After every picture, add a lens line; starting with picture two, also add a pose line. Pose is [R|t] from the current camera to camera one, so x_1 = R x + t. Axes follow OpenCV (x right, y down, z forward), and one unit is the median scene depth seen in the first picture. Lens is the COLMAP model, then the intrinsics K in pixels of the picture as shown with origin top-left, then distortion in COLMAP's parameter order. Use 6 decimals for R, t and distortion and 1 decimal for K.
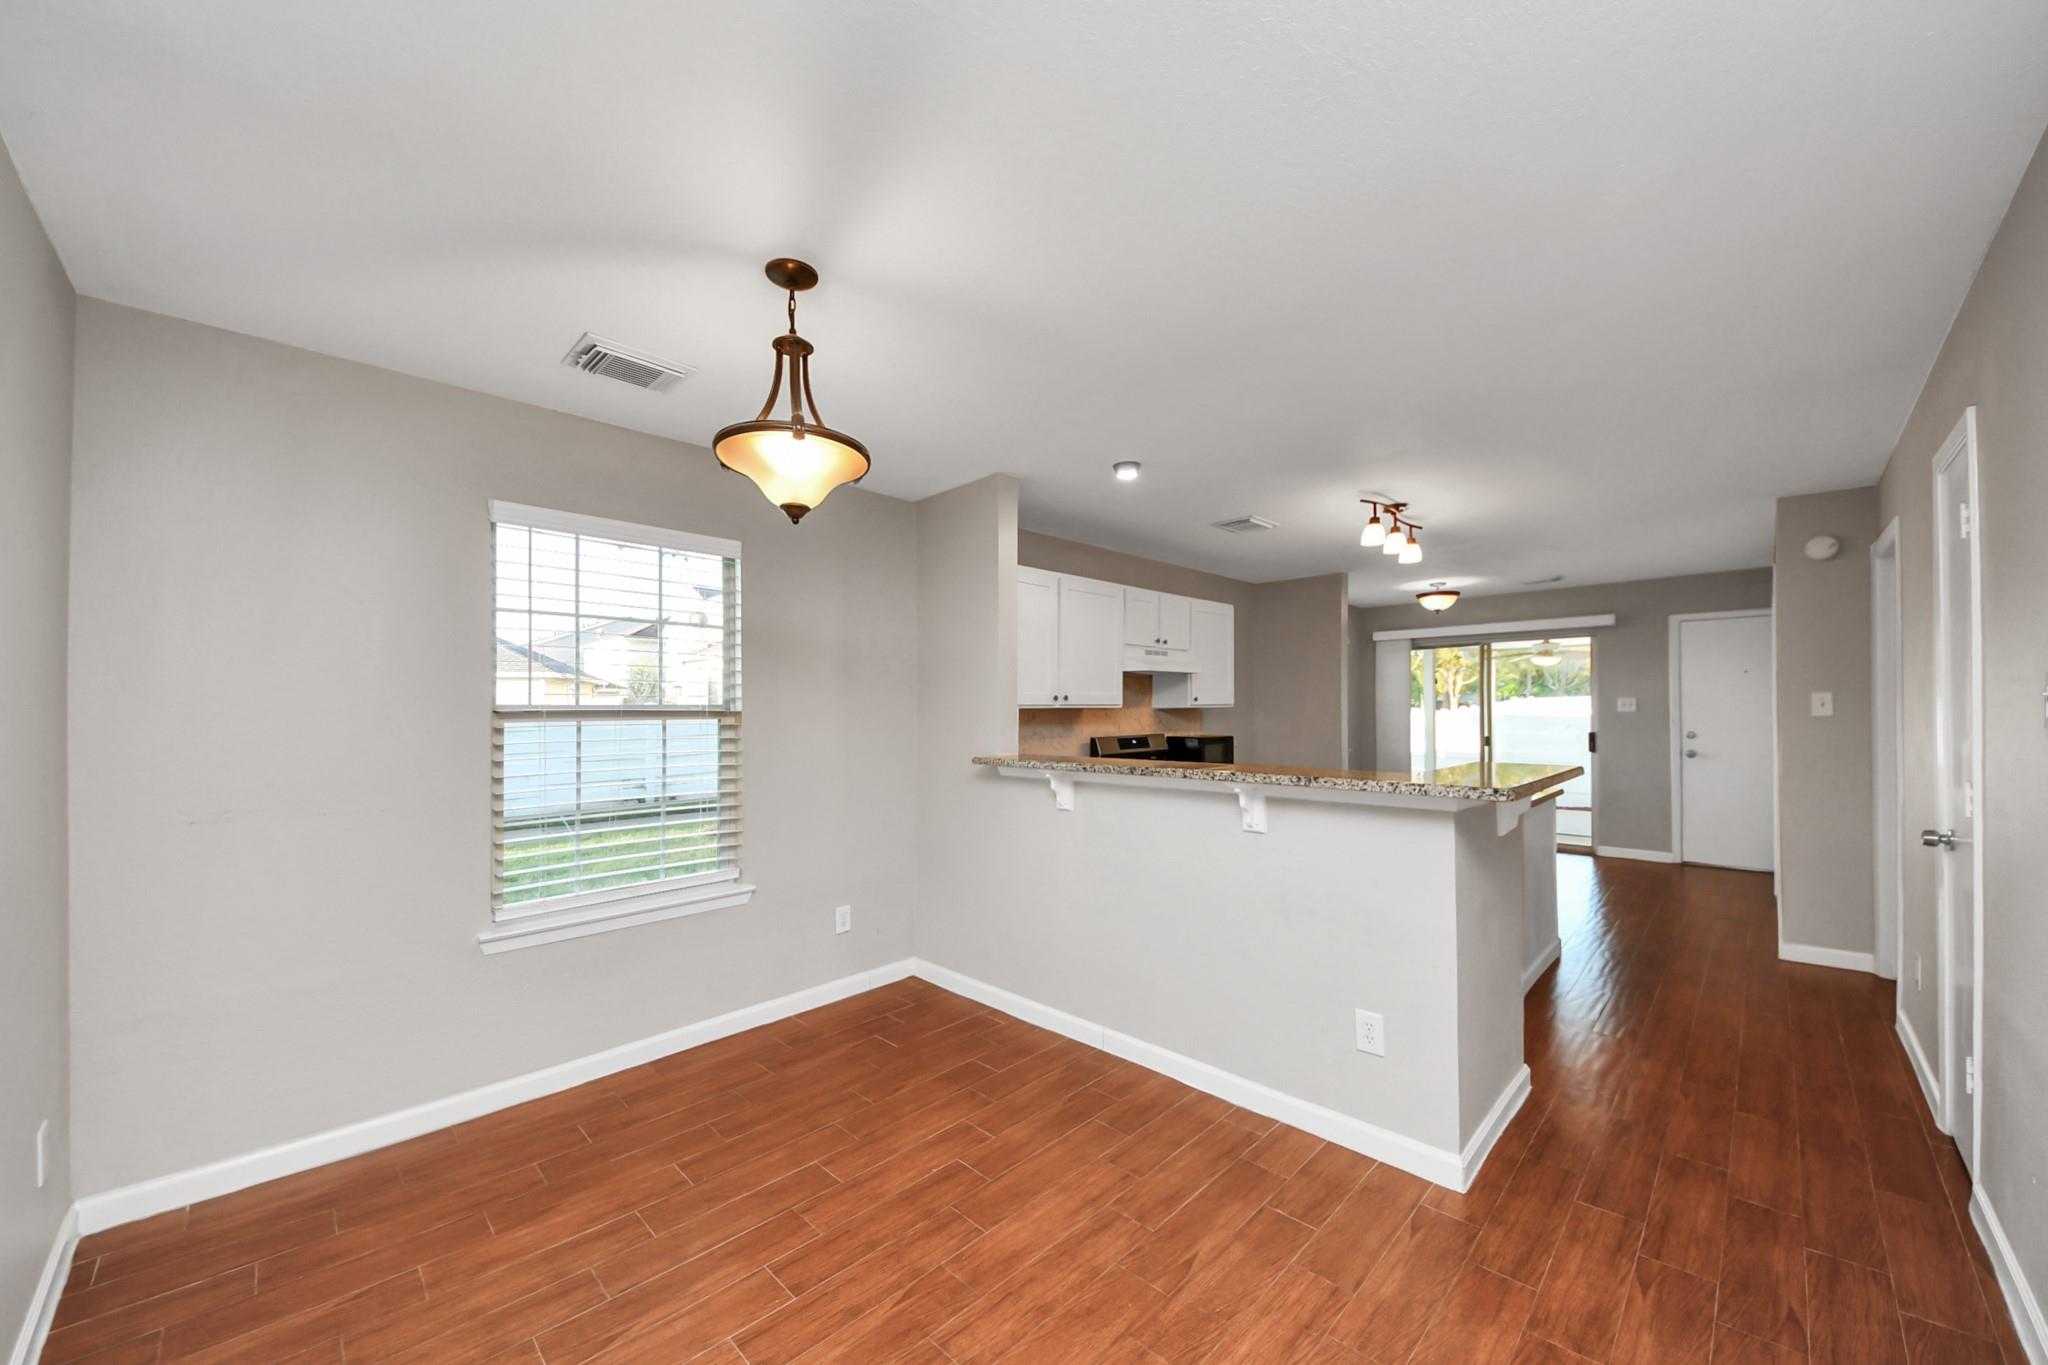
lens RADIAL K [[723.0, 0, 1021.8], [0, 723.0, 714.4], [0, 0, 1]] dist [-0.000001, -0.000062]
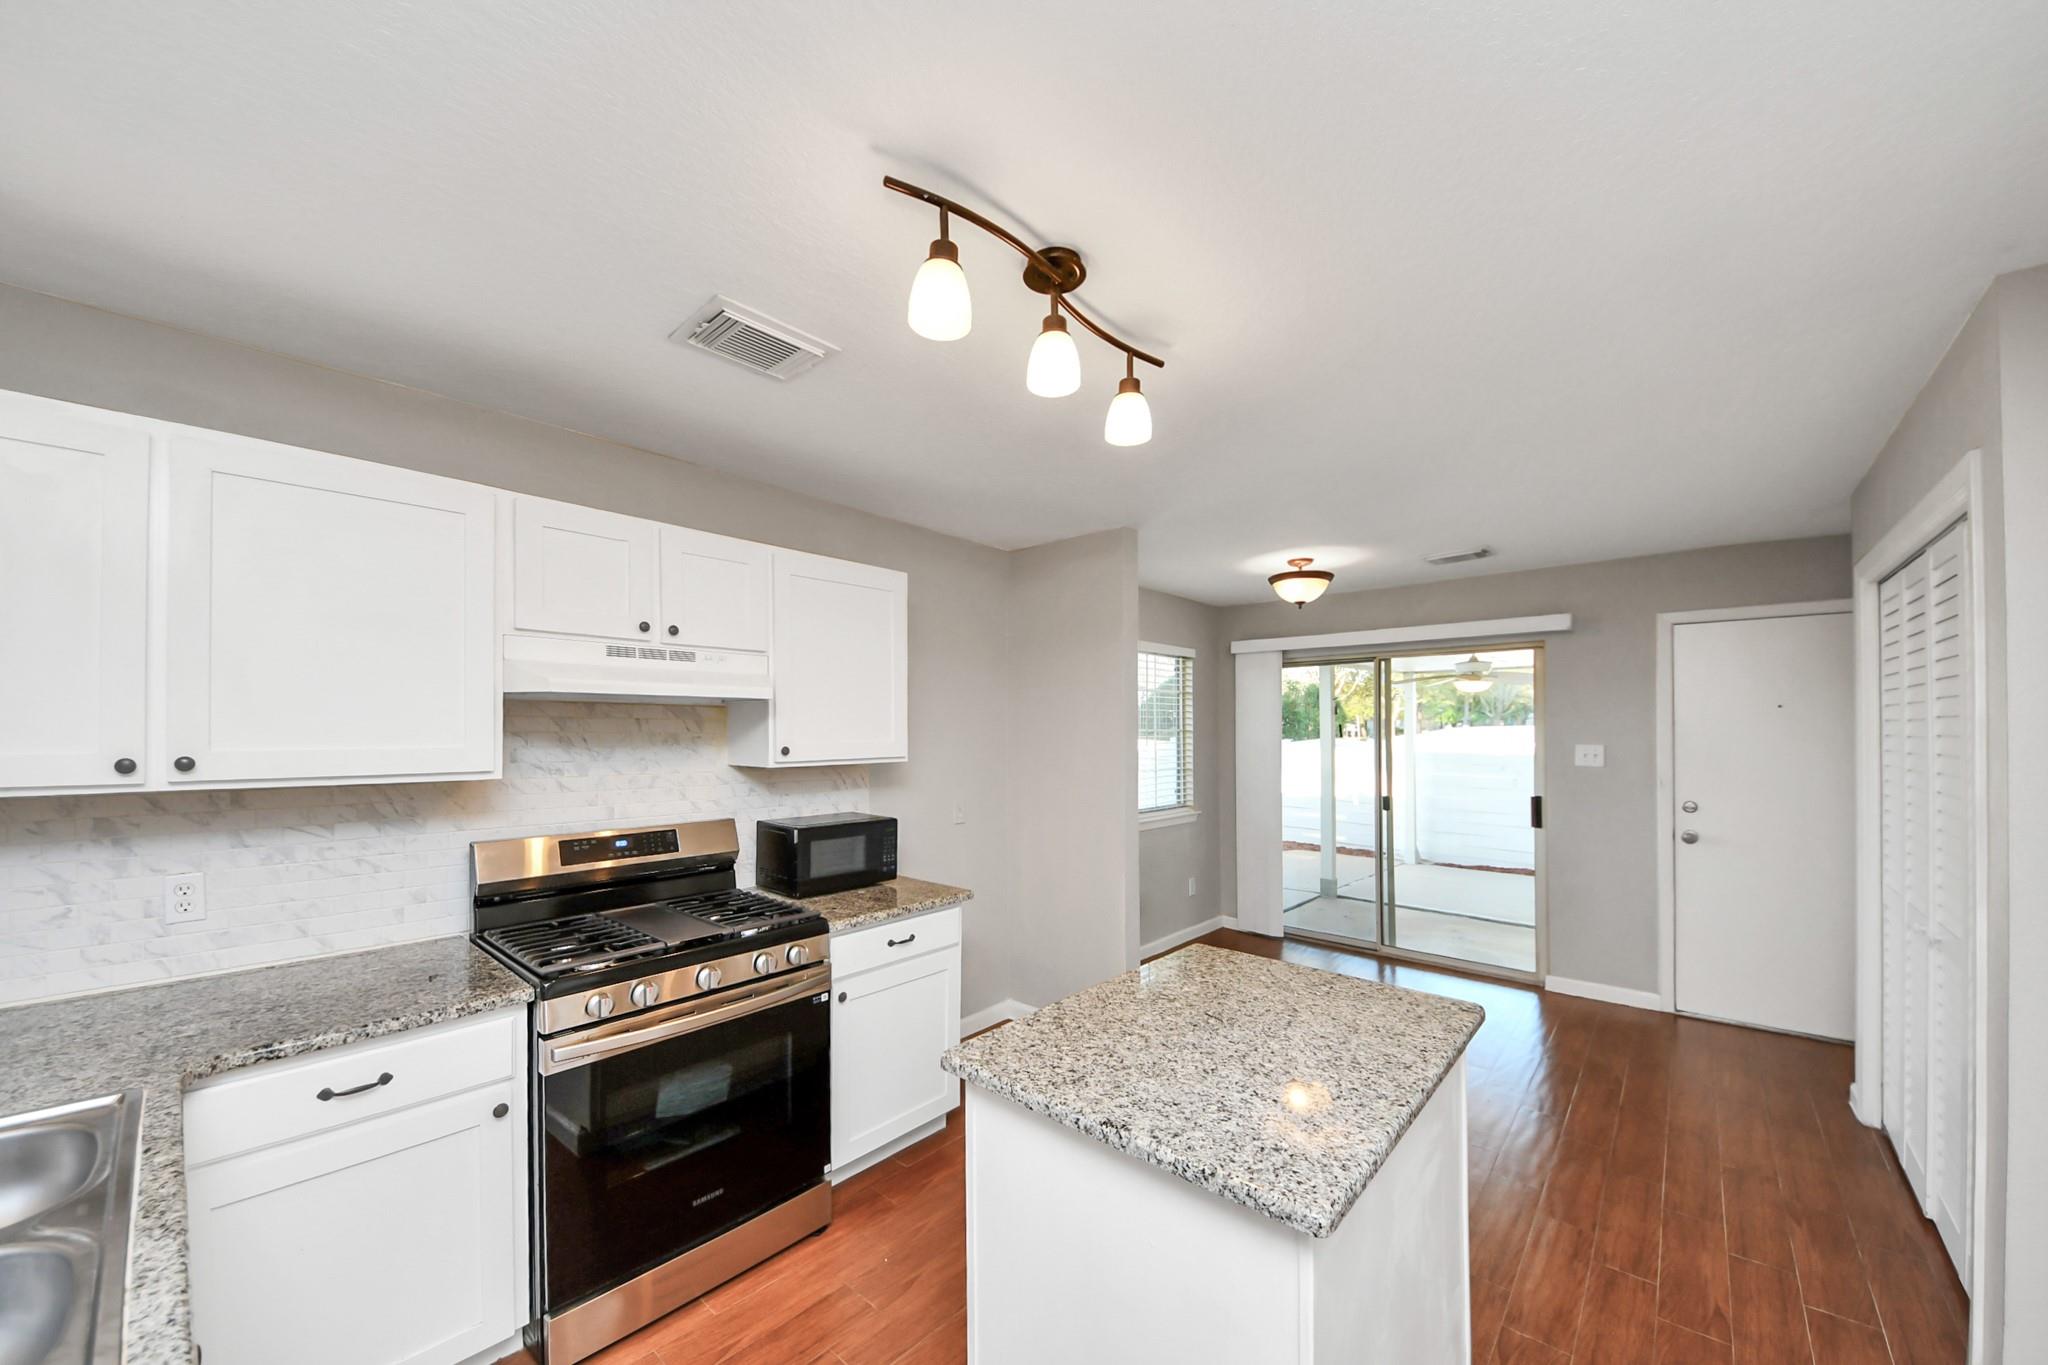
lens RADIAL K [[750.4, 0, 1026.6], [0, 750.4, 729.2], [0, 0, 1]] dist [0.048302, -0.008569]
pose [[0.996252, 0.013239, 0.085474, 0.279657], [-0.012770, 0.999900, -0.006033, -0.026876], [-0.085545, 0.004919, 0.996322, 0.361844]]
